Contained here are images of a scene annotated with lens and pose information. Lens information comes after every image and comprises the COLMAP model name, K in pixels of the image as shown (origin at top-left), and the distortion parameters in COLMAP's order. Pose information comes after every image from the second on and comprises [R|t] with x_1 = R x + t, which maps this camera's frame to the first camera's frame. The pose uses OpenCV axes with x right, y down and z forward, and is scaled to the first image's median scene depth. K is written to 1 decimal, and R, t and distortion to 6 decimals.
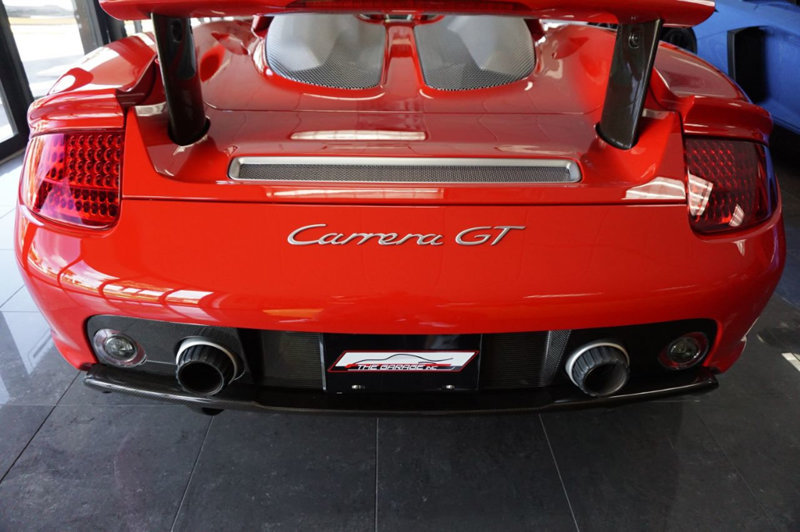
lens RADIAL K [[542.7, 0, 400.3], [0, 542.7, 264.7], [0, 0, 1]] dist [-0.064506, 0.058856]
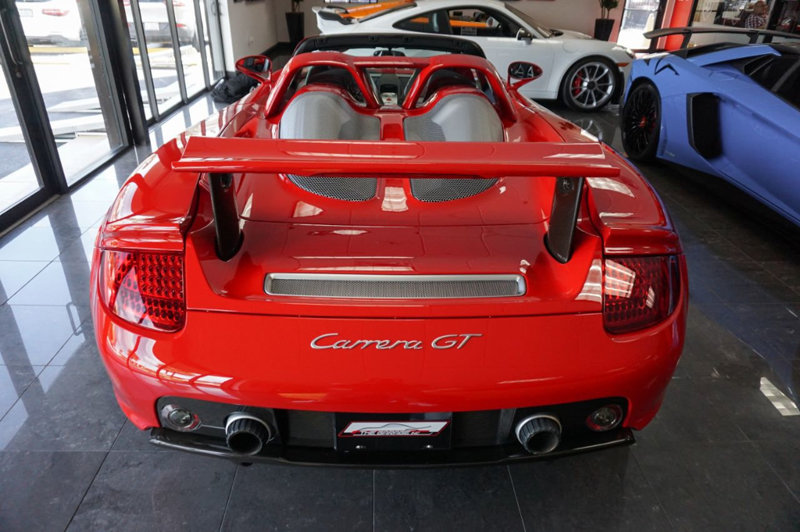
lens RADIAL K [[542.7, 0, 400.3], [0, 542.7, 264.7], [0, 0, 1]] dist [-0.064506, 0.058856]
pose [[0.999911, -0.000243, 0.013375, 0.002557], [0.000586, 0.999669, -0.025701, -0.186239], [-0.013365, 0.025707, 0.999580, -0.339511]]
